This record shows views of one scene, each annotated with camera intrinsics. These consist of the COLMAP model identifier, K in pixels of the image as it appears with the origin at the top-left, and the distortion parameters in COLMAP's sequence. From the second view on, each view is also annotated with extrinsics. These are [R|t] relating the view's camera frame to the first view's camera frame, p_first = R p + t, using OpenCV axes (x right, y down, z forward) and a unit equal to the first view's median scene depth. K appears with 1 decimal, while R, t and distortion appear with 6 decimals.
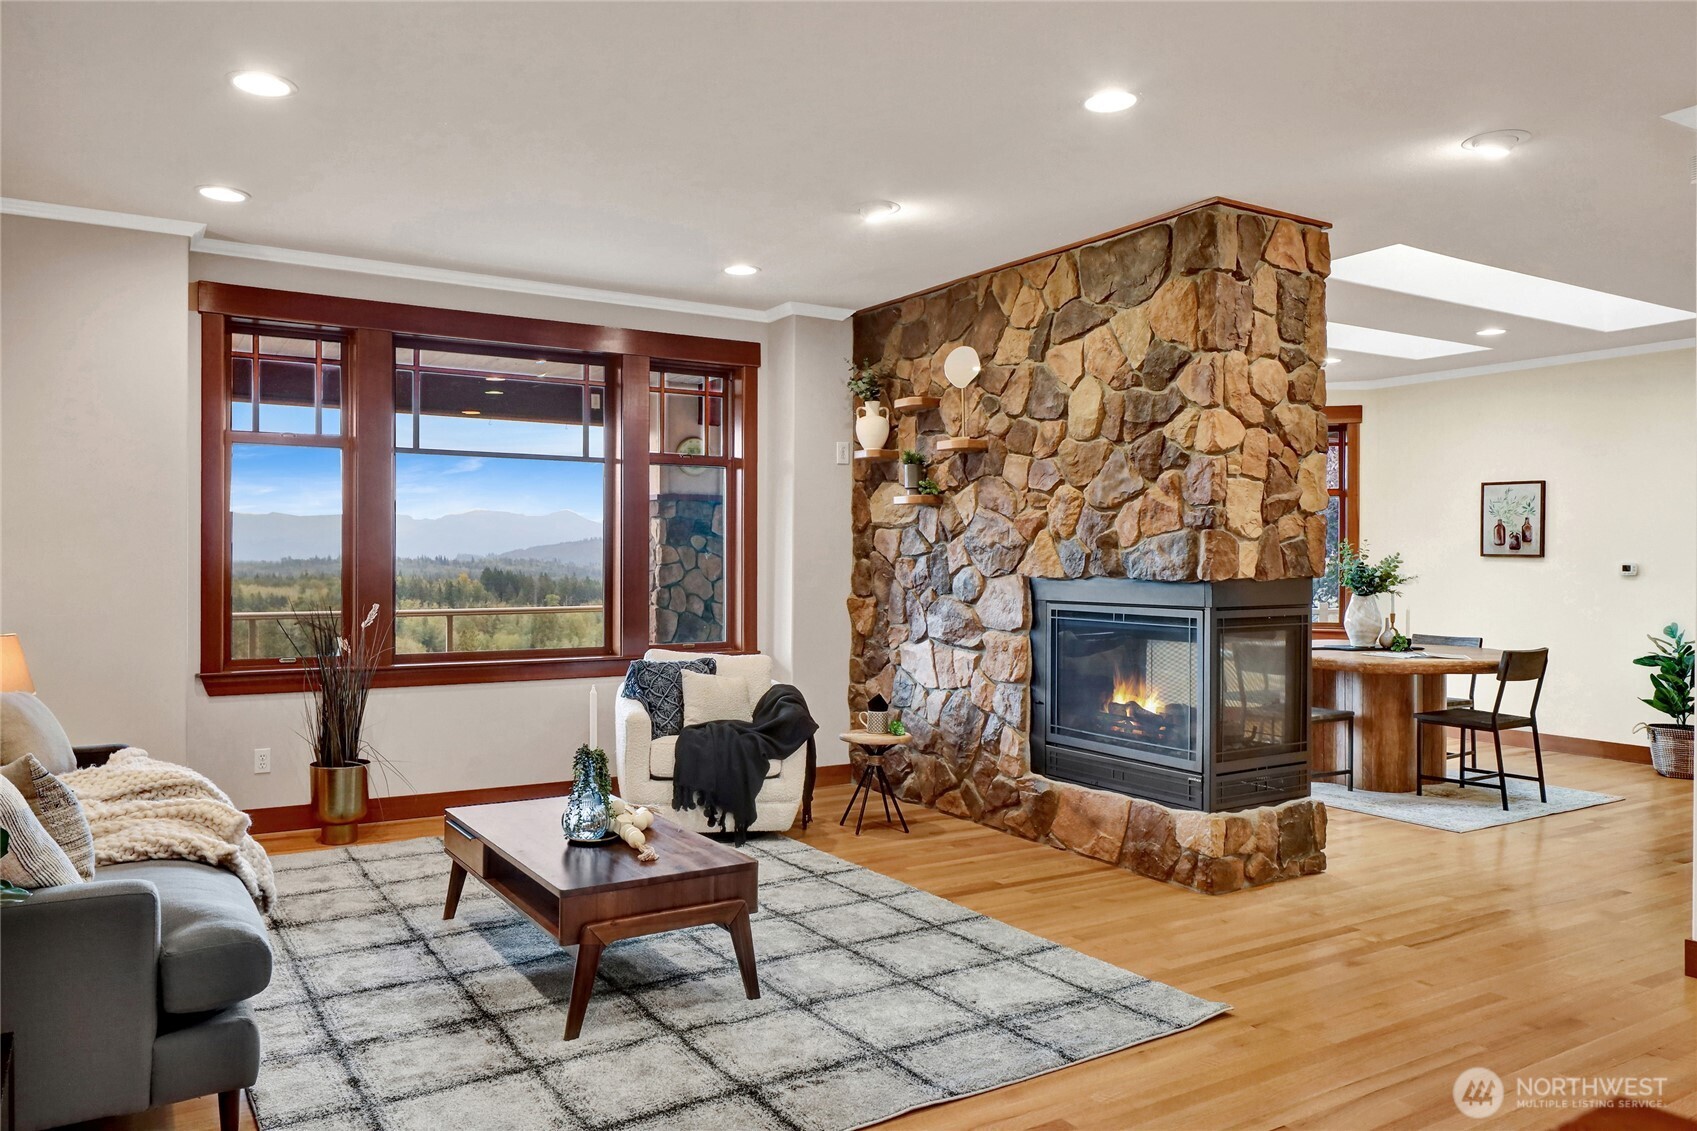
lens RADIAL K [[1176.7, 0, 843.9], [0, 1176.7, 544.2], [0, 0, 1]] dist [0.006851, 0.000179]
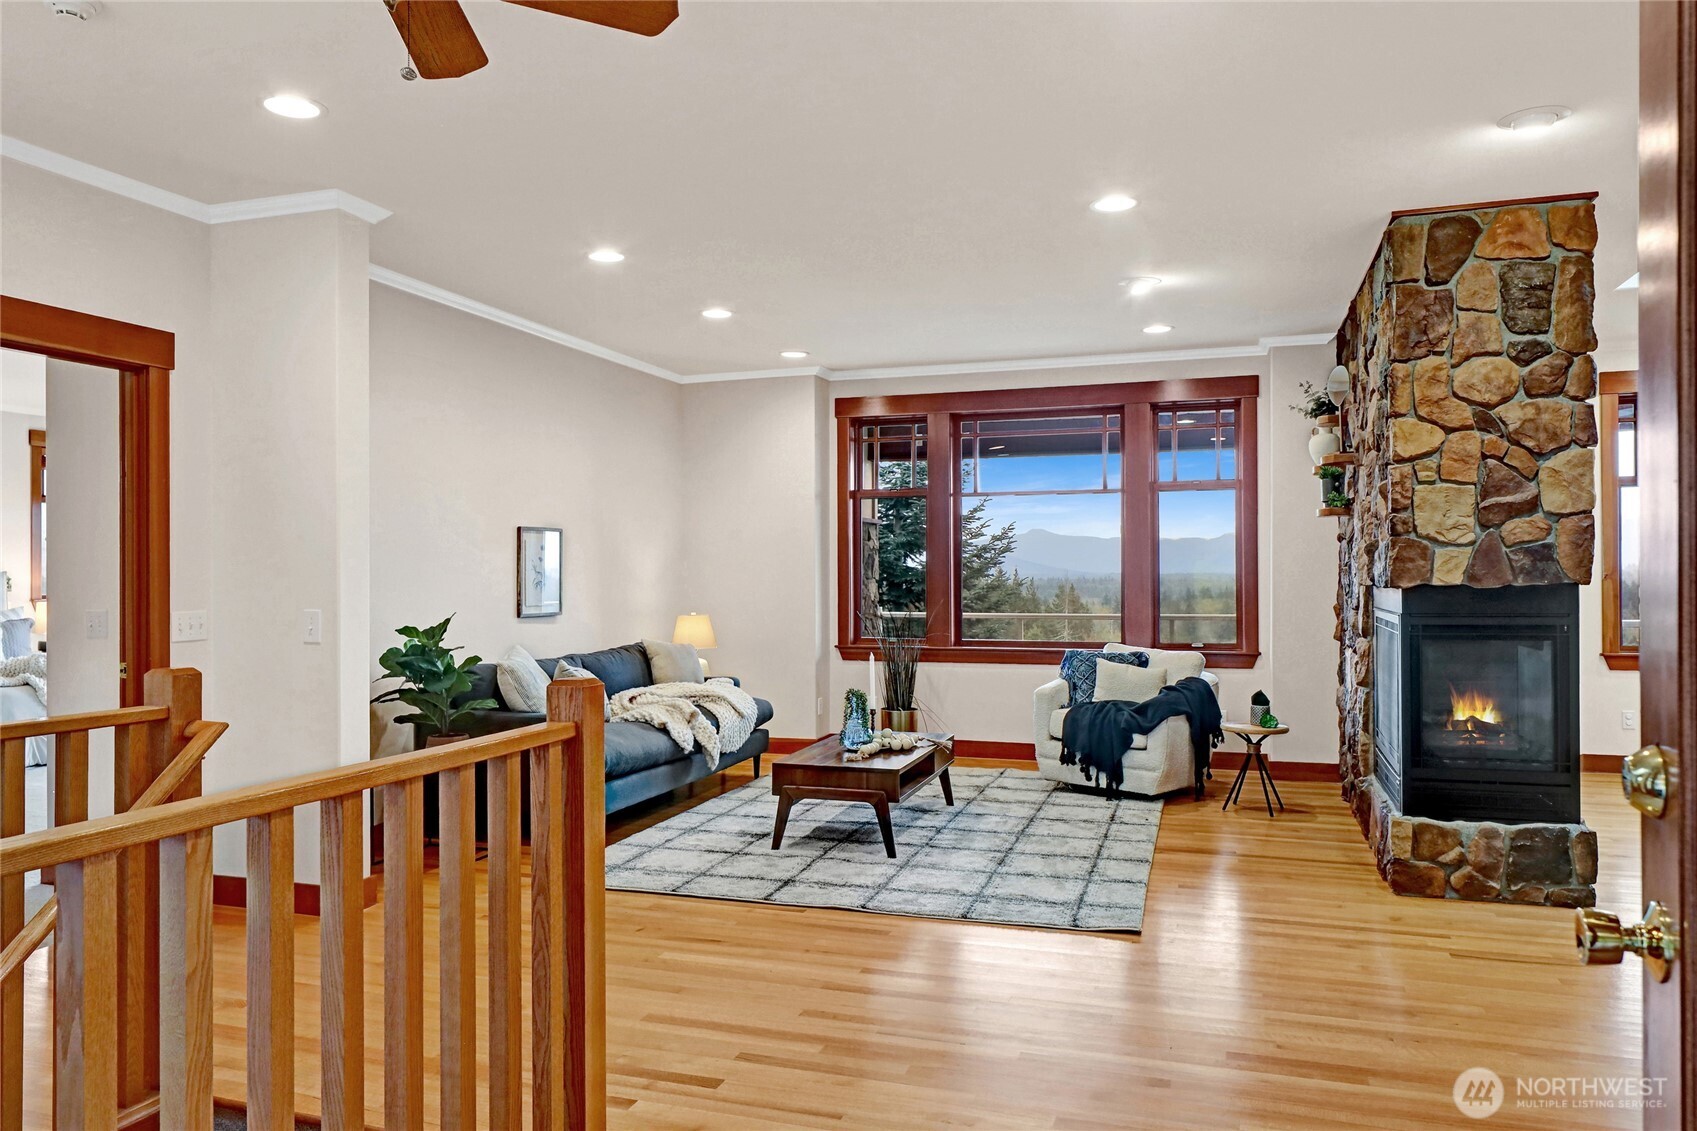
lens RADIAL K [[1148.3, 0, 848.5], [0, 1148.3, 565.5], [0, 0, 1]] dist [0.001826, -0.000229]
pose [[0.657137, -0.011734, -0.753680, 0.728086], [0.012346, 0.999912, -0.004803, 0.011048], [0.753670, -0.006148, 0.657224, -0.009428]]
